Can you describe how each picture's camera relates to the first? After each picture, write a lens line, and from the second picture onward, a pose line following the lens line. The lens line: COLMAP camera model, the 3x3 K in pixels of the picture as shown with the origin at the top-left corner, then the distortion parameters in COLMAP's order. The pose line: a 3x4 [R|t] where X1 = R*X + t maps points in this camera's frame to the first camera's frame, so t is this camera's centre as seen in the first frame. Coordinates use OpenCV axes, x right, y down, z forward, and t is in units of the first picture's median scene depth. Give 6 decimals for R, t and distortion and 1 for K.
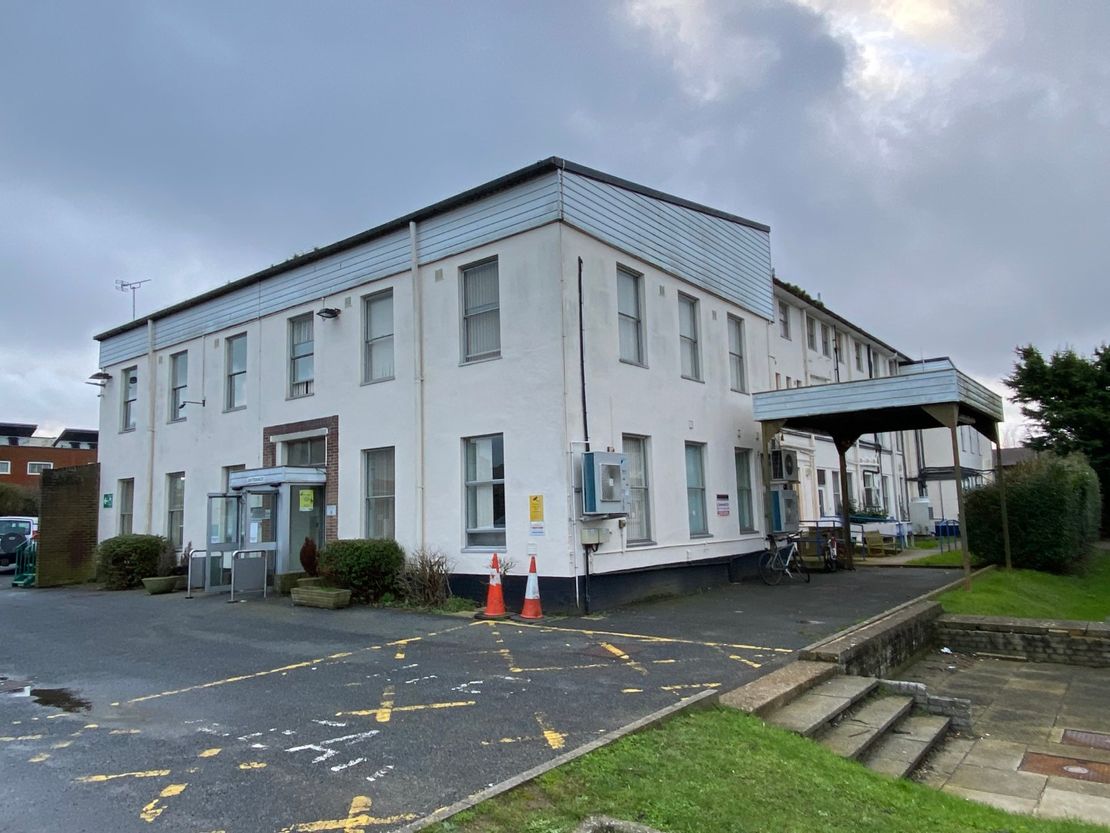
lens RADIAL K [[748.0, 0, 551.7], [0, 748.0, 424.6], [0, 0, 1]] dist [0.081972, -0.100101]
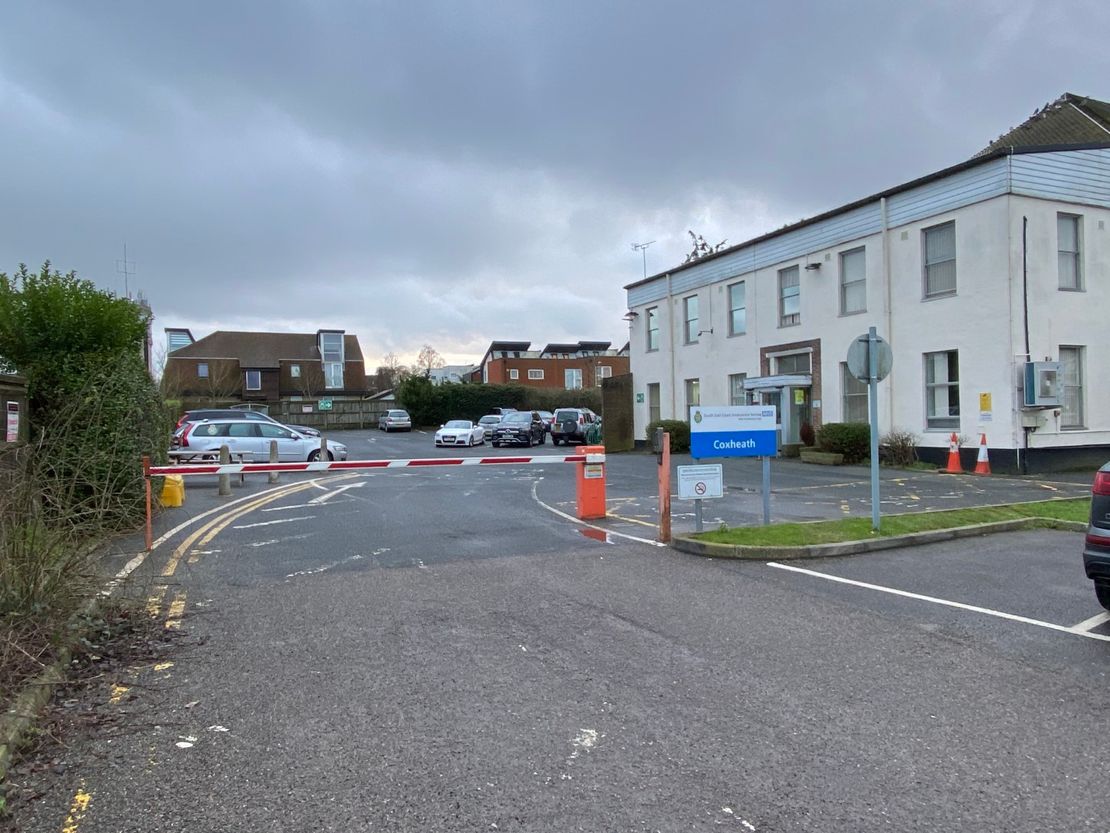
lens RADIAL K [[748.0, 0, 551.7], [0, 748.0, 424.6], [0, 0, 1]] dist [0.081972, -0.100101]
pose [[0.876451, 0.012596, -0.481326, -0.040953], [0.052907, 0.991085, 0.122274, -0.058584], [0.478575, -0.132632, 0.867972, -0.579280]]
